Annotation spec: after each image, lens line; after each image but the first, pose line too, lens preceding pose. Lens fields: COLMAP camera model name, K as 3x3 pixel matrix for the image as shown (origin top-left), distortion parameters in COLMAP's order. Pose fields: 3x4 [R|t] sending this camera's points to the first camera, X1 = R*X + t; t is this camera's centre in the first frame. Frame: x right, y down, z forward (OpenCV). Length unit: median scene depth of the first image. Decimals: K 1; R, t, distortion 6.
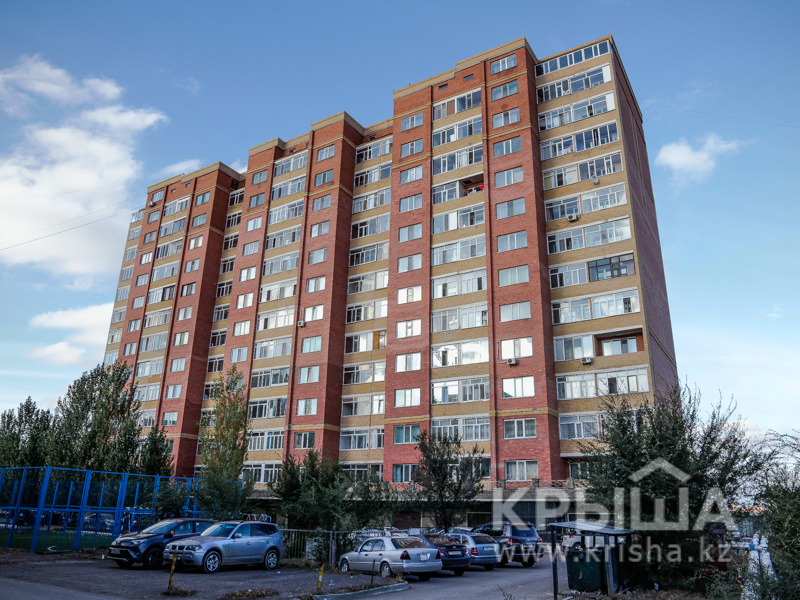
lens RADIAL K [[586.7, 0, 400.0], [0, 586.7, 300.0], [0, 0, 1]] dist [-0.069855, 0.003322]
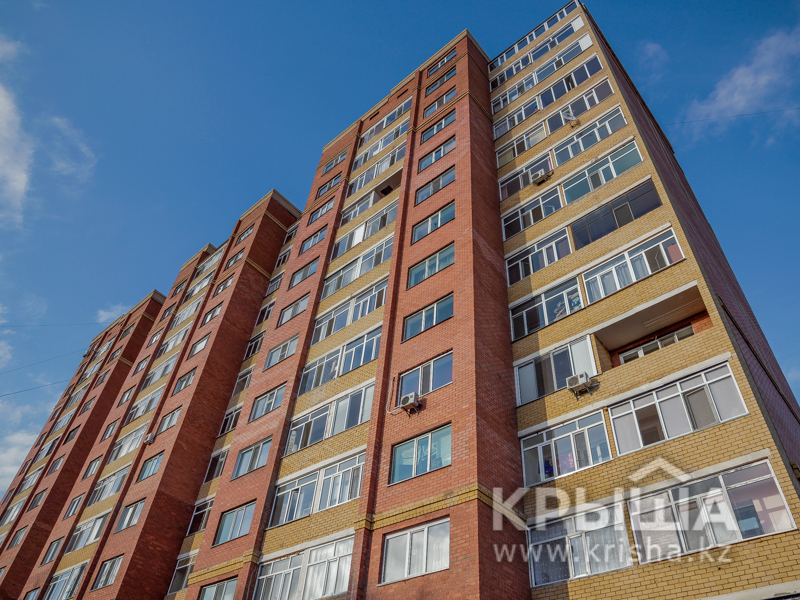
lens RADIAL K [[586.7, 0, 400.0], [0, 586.7, 300.0], [0, 0, 1]] dist [-0.069855, 0.003322]
pose [[0.983514, -0.092486, -0.155389, 0.217225], [0.013759, 0.895095, -0.445662, 0.195419], [0.180306, 0.436177, 0.881612, 0.479185]]
